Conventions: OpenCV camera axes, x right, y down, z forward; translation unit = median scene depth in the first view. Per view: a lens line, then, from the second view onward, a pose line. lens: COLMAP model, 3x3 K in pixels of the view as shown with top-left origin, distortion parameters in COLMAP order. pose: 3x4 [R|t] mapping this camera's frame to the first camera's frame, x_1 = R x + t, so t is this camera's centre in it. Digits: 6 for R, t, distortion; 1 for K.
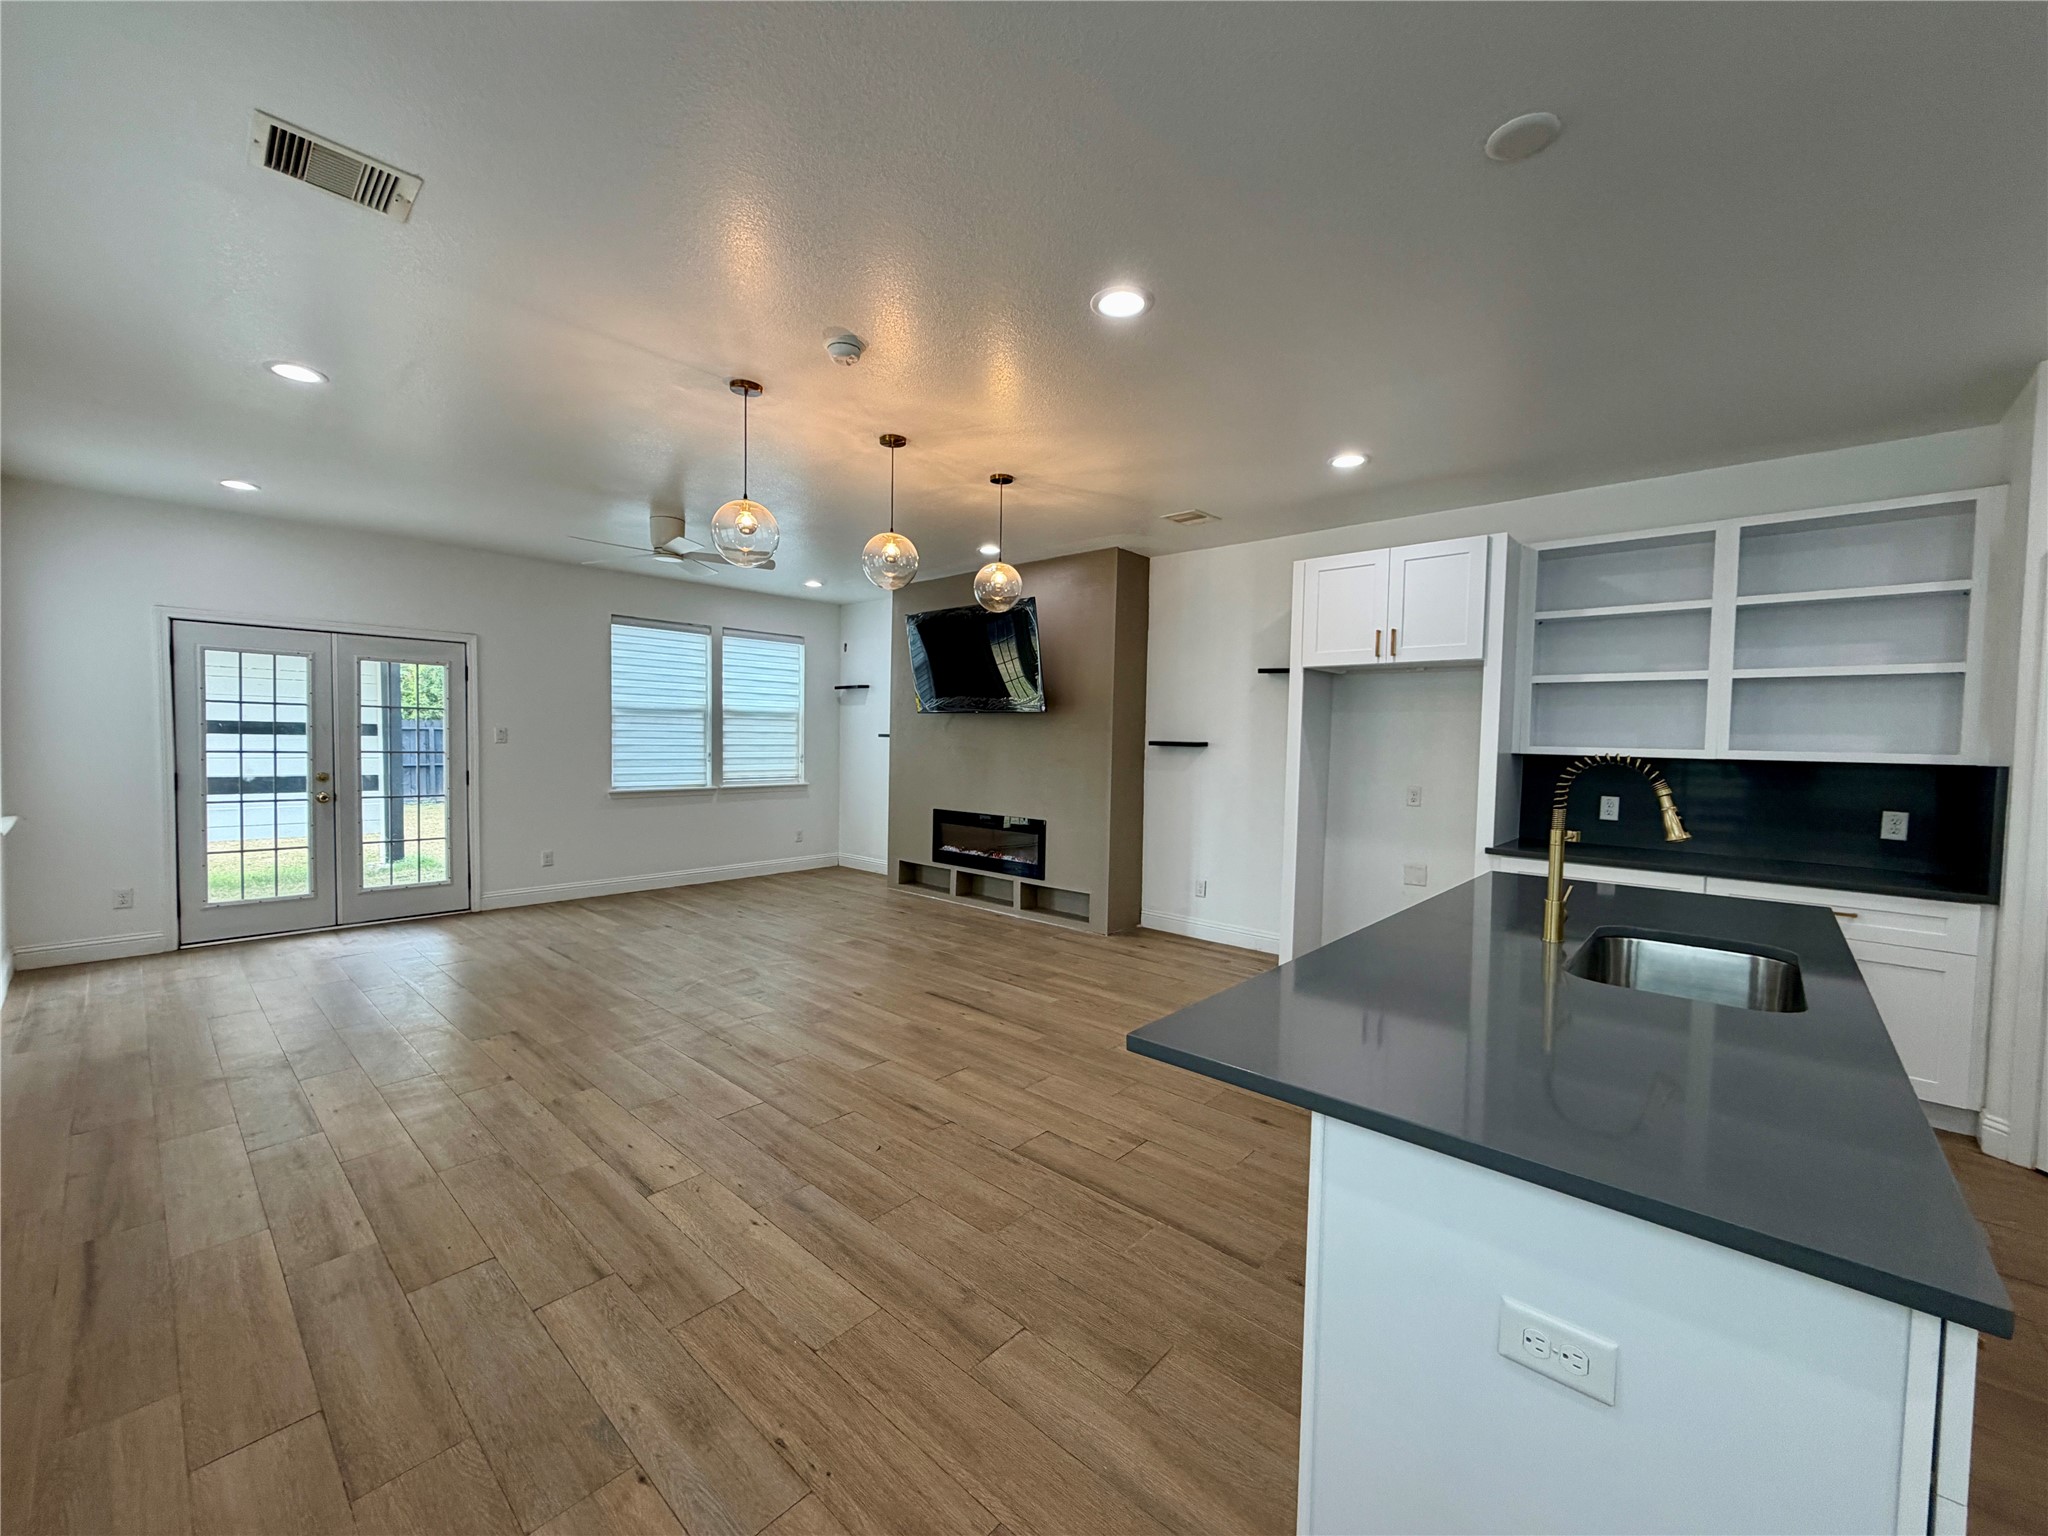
lens RADIAL K [[811.4, 0, 1019.0], [0, 811.4, 769.3], [0, 0, 1]] dist [-0.000507, 0.000829]
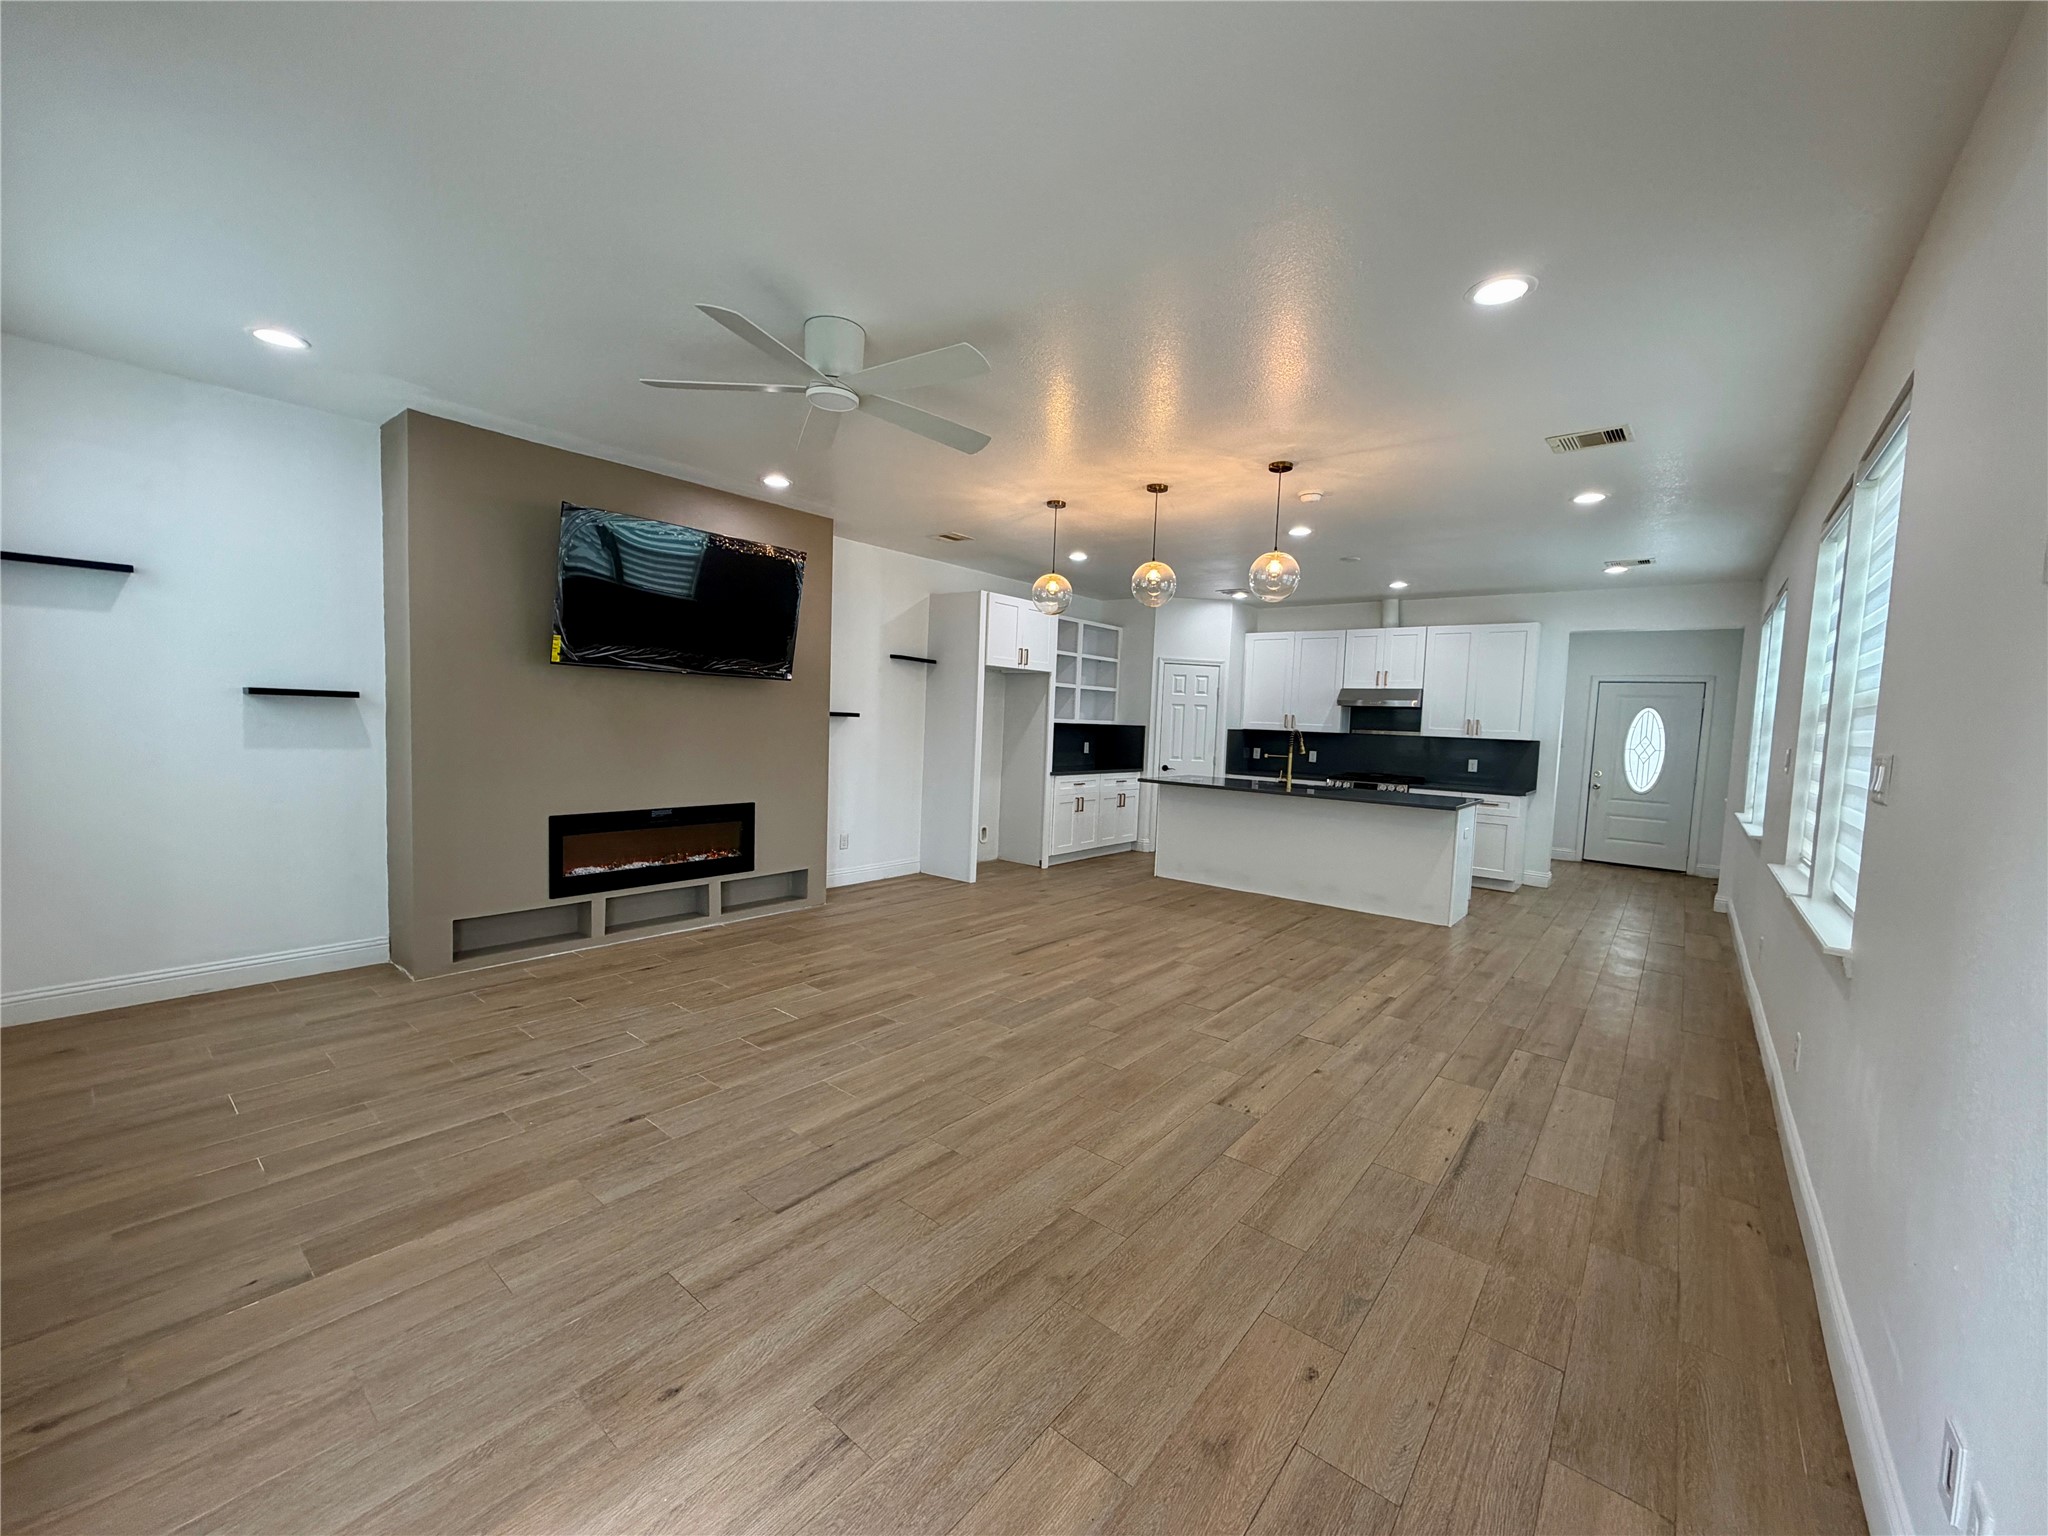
lens RADIAL K [[811.4, 0, 1019.0], [0, 811.4, 769.3], [0, 0, 1]] dist [-0.000507, 0.000829]
pose [[-0.045148, -0.083903, 0.995451, -1.137574], [0.002204, 0.996456, 0.084088, -0.060773], [-0.998978, 0.005991, -0.044803, 1.011548]]
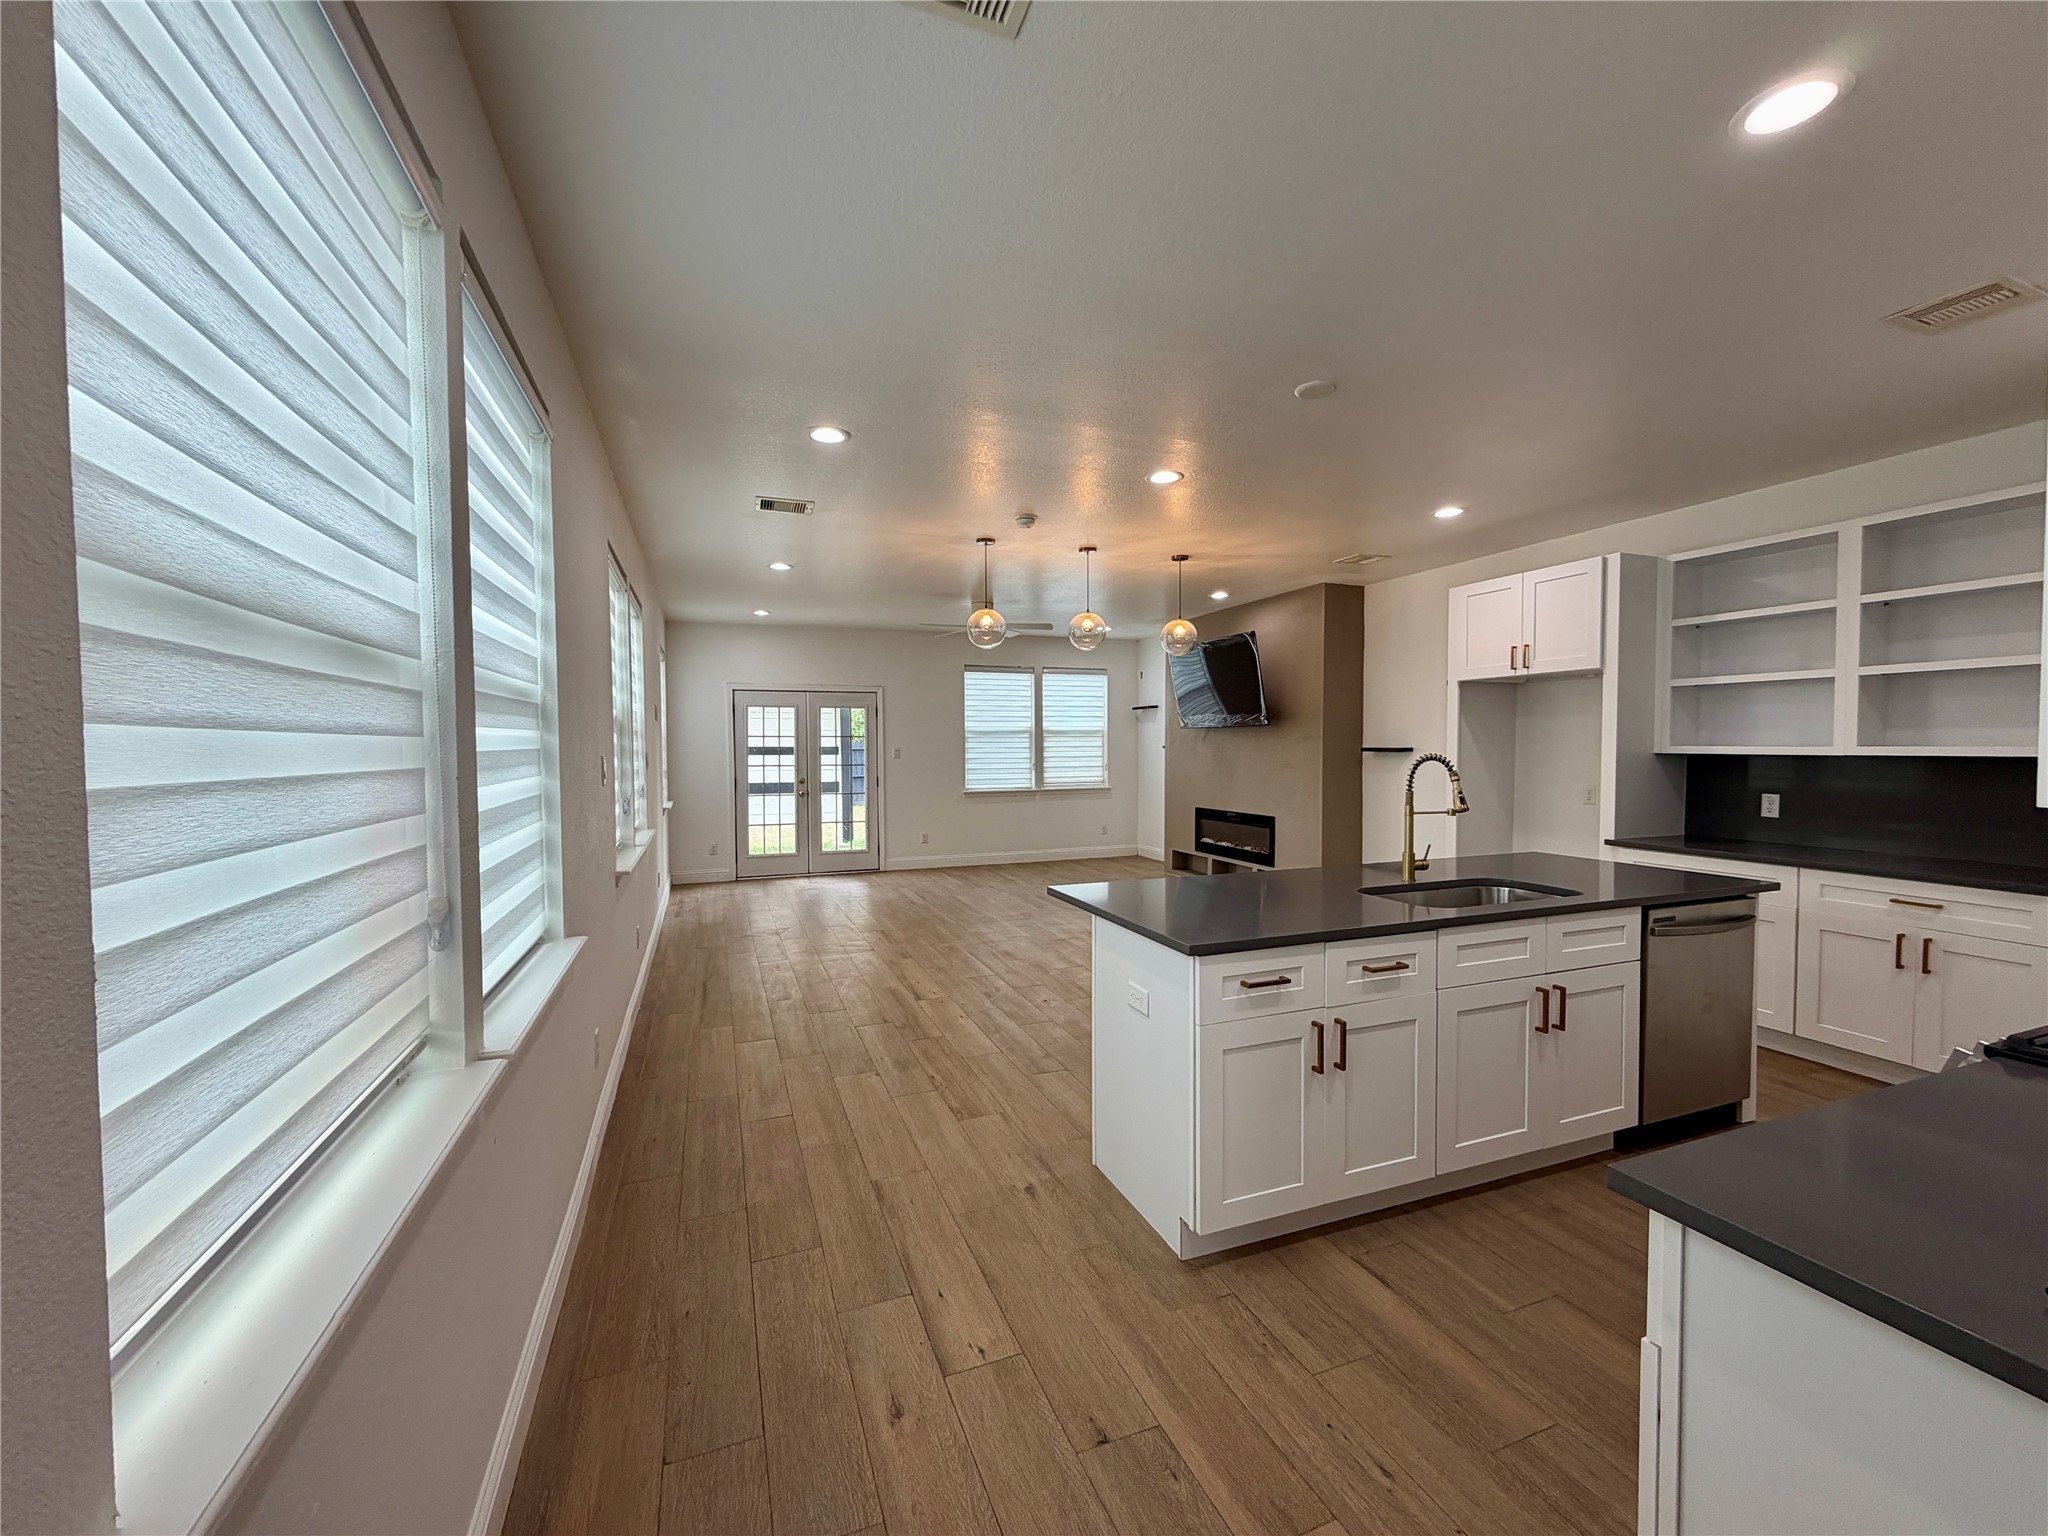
lens RADIAL K [[811.4, 0, 1019.0], [0, 811.4, 769.3], [0, 0, 1]] dist [-0.000507, 0.000829]
pose [[0.890564, -0.008979, -0.454770, 0.321366], [0.003018, 0.999900, -0.013833, 0.012586], [0.454848, 0.010947, 0.890502, -0.297862]]
